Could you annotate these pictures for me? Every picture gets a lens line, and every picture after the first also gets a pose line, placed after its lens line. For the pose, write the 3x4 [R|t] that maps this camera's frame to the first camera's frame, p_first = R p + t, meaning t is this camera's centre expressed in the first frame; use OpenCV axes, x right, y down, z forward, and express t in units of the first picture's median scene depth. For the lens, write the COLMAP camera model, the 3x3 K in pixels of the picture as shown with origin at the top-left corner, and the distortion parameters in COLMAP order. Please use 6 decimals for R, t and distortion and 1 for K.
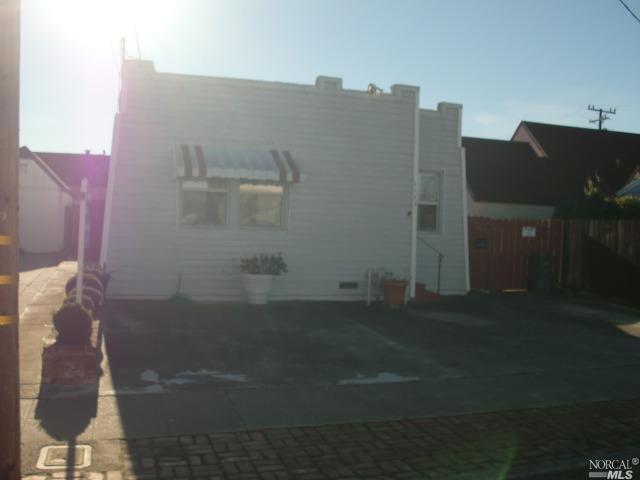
lens RADIAL K [[662.2, 0, 320.0], [0, 662.2, 240.0], [0, 0, 1]] dist [-0.192728, 0.182347]
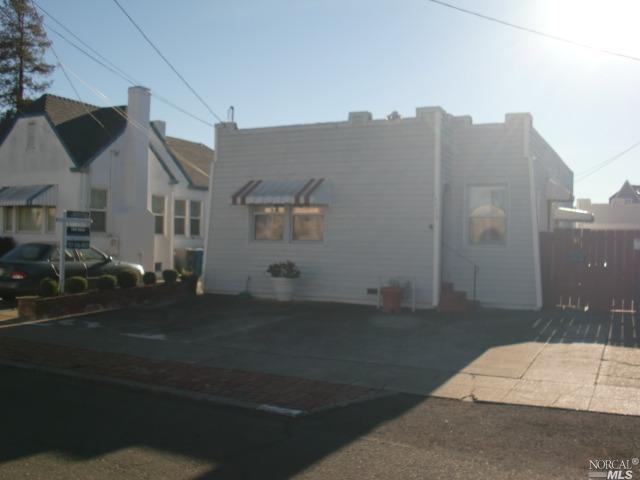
lens RADIAL K [[662.2, 0, 320.0], [0, 662.2, 240.0], [0, 0, 1]] dist [-0.192728, 0.182347]
pose [[0.723576, -0.019211, -0.689978, 0.765316], [-0.011088, 0.999160, -0.039448, 0.026211], [0.690156, 0.036194, 0.722755, 0.113955]]
